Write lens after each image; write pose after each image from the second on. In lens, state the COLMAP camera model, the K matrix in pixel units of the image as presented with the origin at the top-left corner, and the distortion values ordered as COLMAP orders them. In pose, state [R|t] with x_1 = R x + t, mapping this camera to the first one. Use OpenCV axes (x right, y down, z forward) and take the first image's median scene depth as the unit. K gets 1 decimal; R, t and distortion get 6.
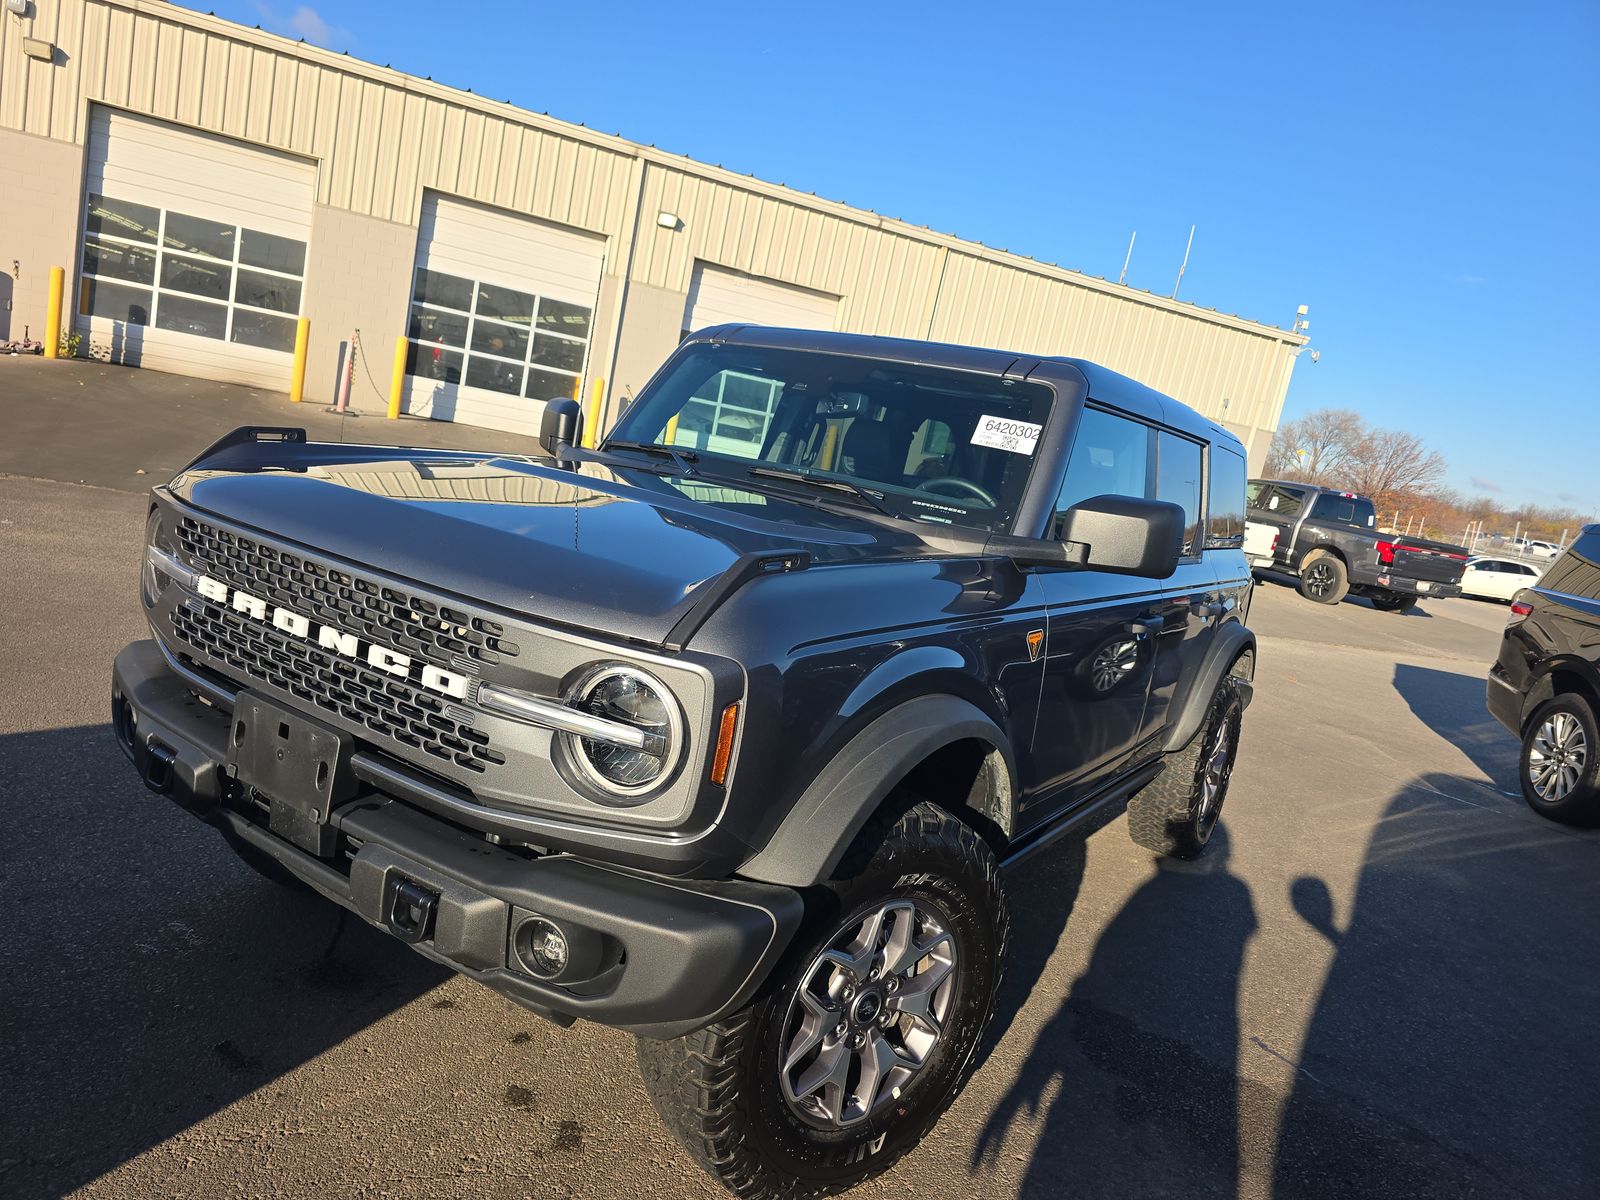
lens RADIAL K [[1082.8, 0, 800.8], [0, 1082.8, 596.2], [0, 0, 1]] dist [0.051198, -0.046219]
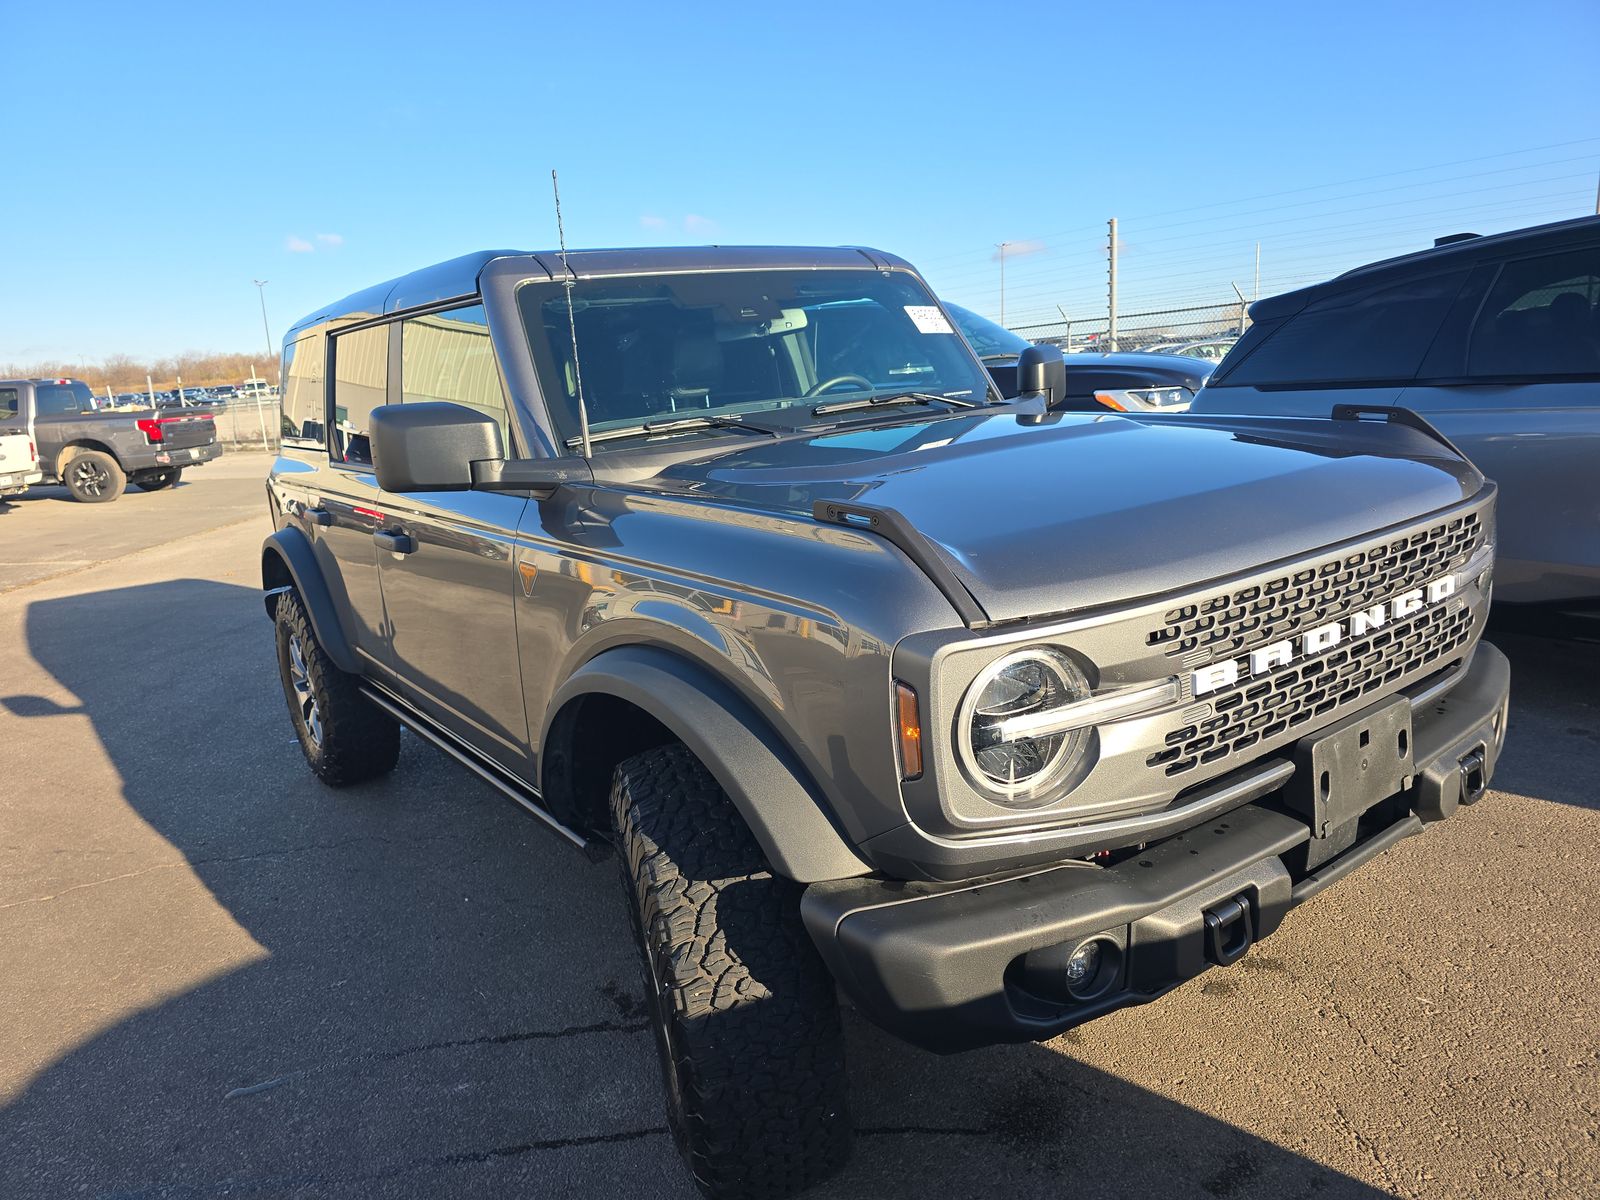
lens RADIAL K [[1082.8, 0, 803.1], [0, 1082.8, 599.2], [0, 0, 1]] dist [0.051198, -0.046219]
pose [[0.346432, -0.389191, 0.853531, -0.128715], [0.273950, 0.912185, 0.304745, -0.037217], [-0.897182, 0.128251, 0.422629, 0.093462]]
